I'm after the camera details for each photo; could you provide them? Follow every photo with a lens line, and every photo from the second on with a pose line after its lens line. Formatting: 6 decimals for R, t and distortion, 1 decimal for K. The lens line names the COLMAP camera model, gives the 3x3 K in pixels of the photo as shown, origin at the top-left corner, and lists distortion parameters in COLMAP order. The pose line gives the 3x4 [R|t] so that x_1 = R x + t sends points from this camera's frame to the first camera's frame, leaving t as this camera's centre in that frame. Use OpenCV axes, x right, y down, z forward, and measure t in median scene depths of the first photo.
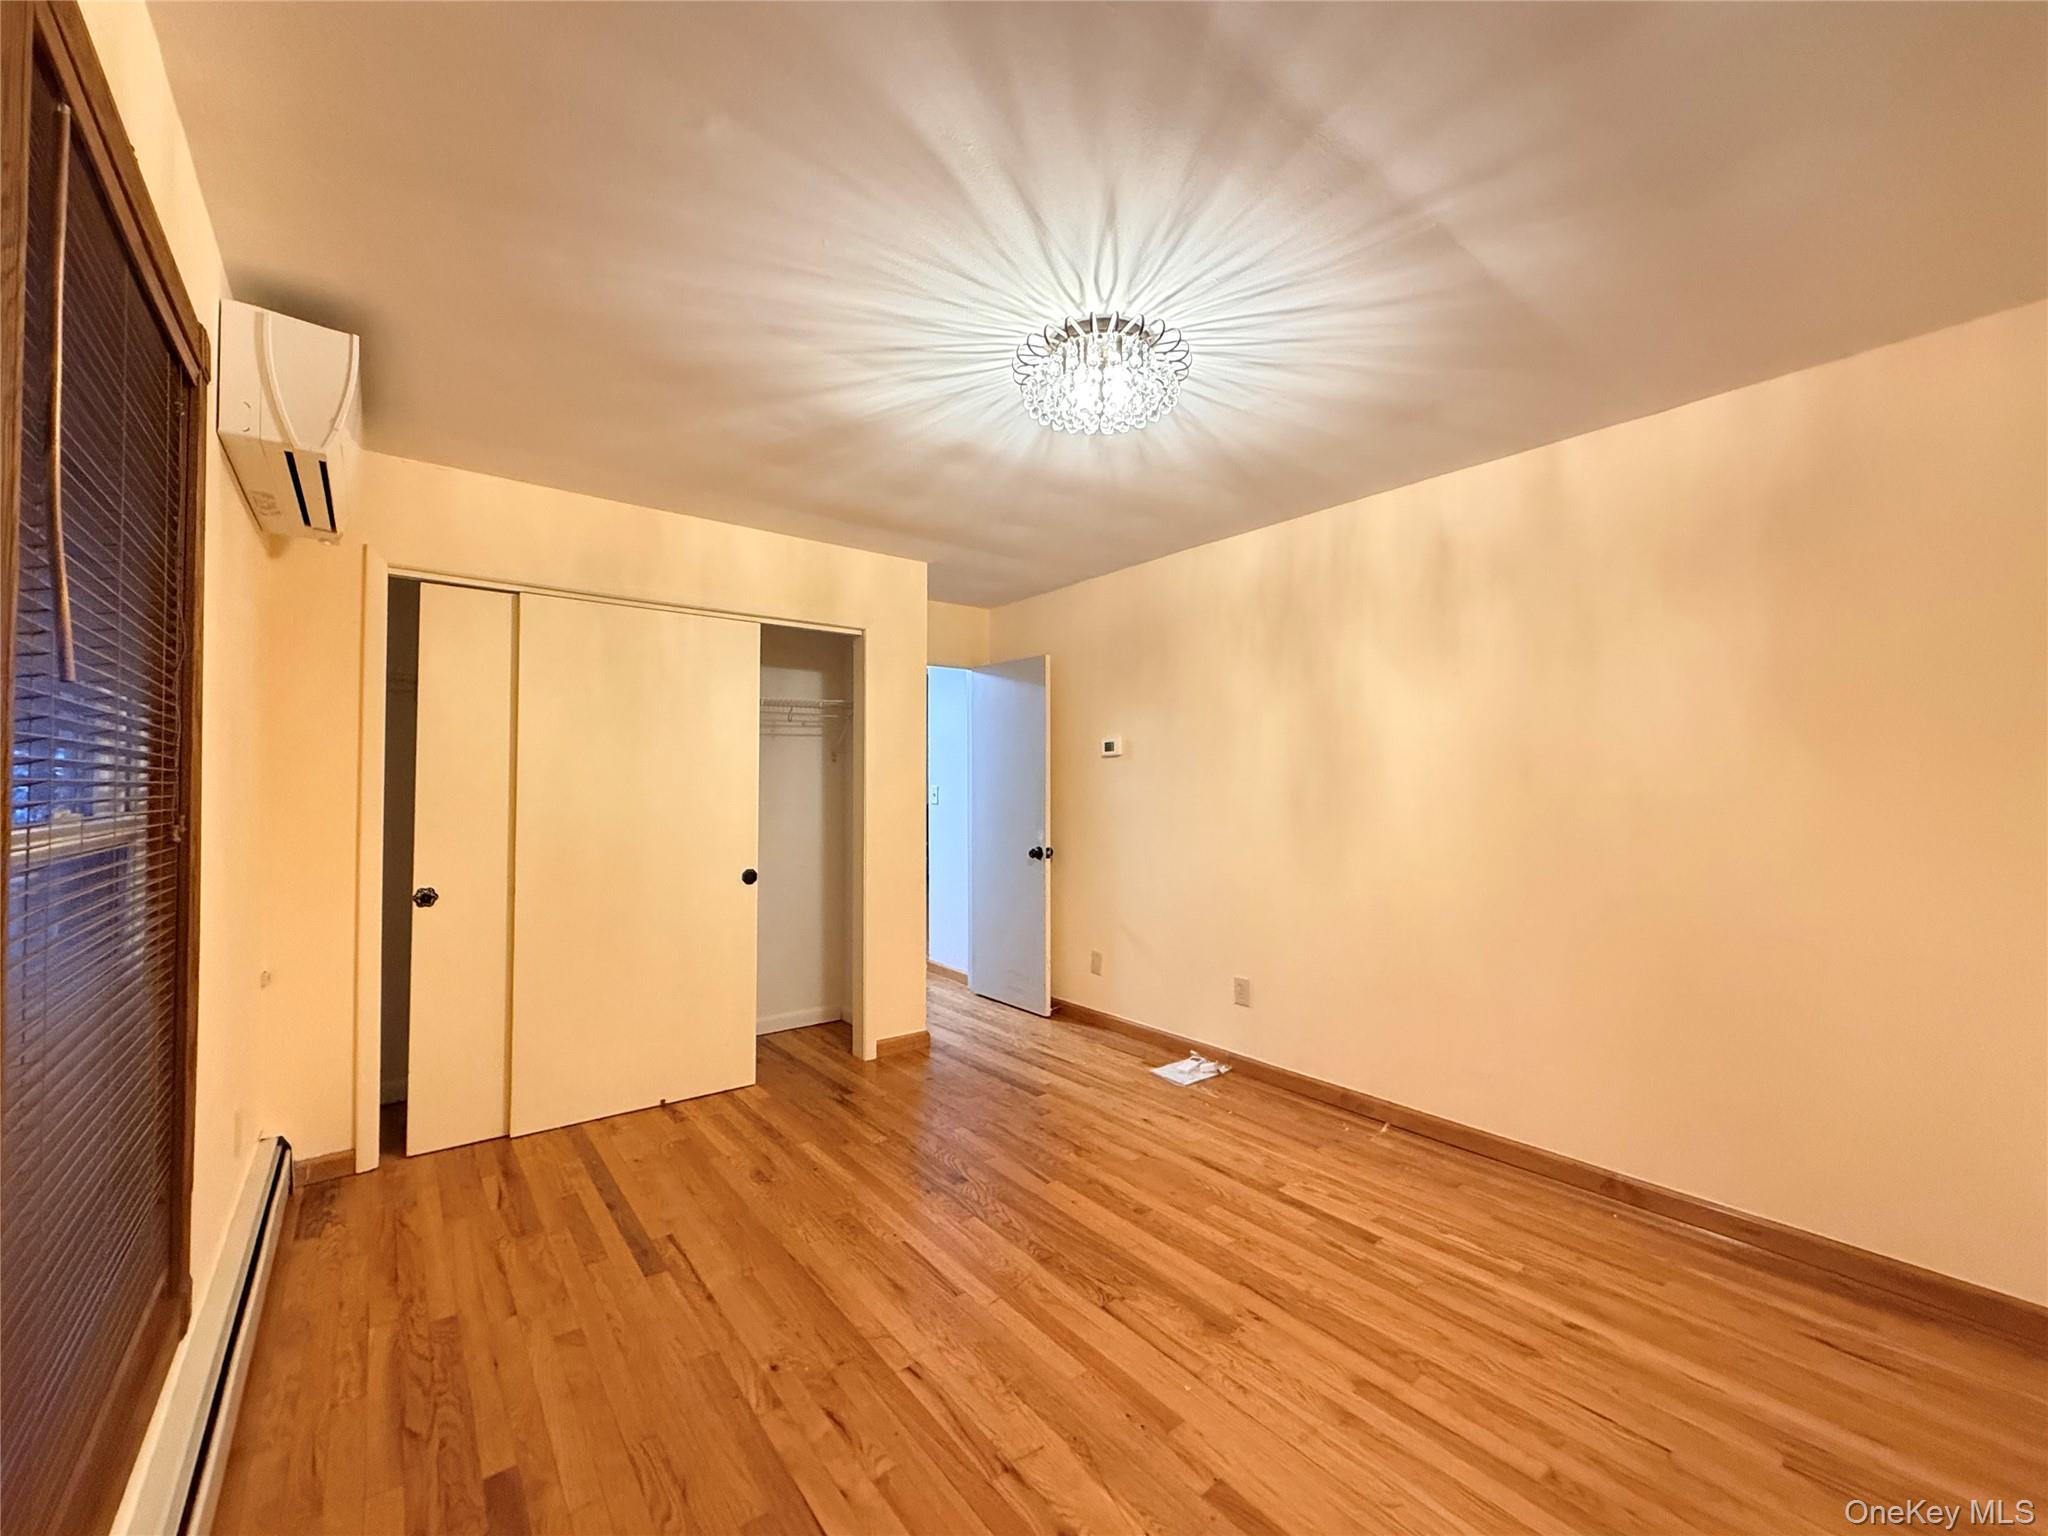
lens RADIAL K [[816.6, 0, 1024.5], [0, 816.6, 760.3], [0, 0, 1]] dist [-0.000207, 0.000487]
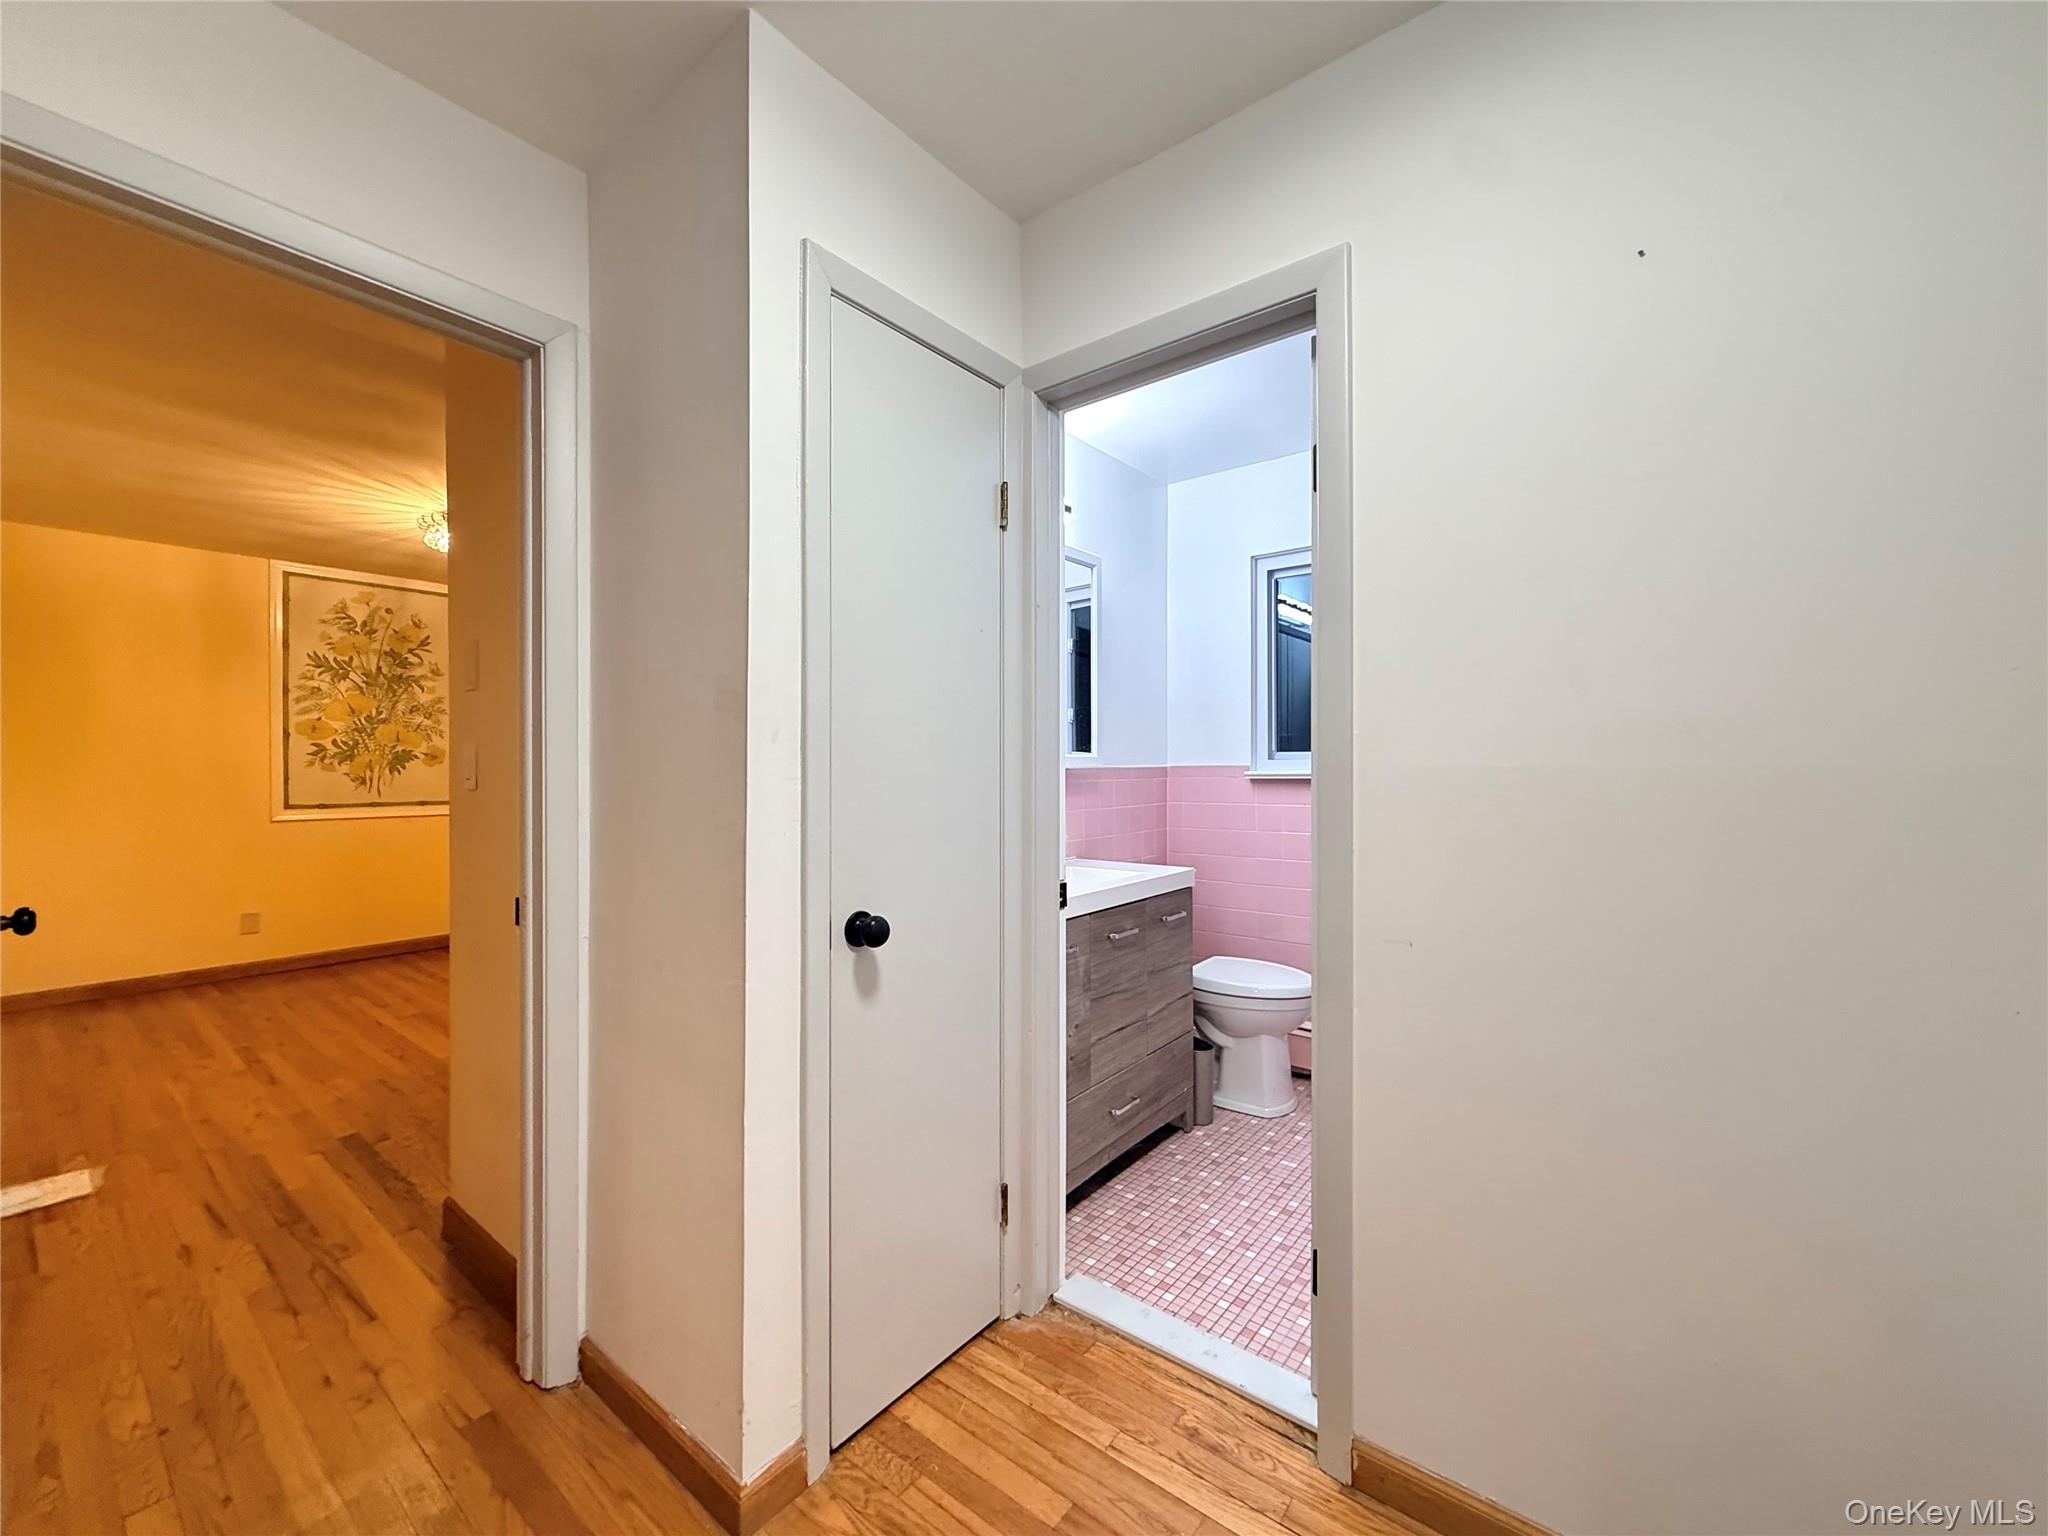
lens RADIAL K [[816.6, 0, 1008.5], [0, 816.6, 761.6], [0, 0, 1]] dist [-0.000207, 0.000487]
pose [[-0.975518, 0.005055, -0.219864, -0.619796], [0.013760, 0.999180, -0.038081, 0.135342], [0.219491, -0.040174, -0.974787, 2.797983]]
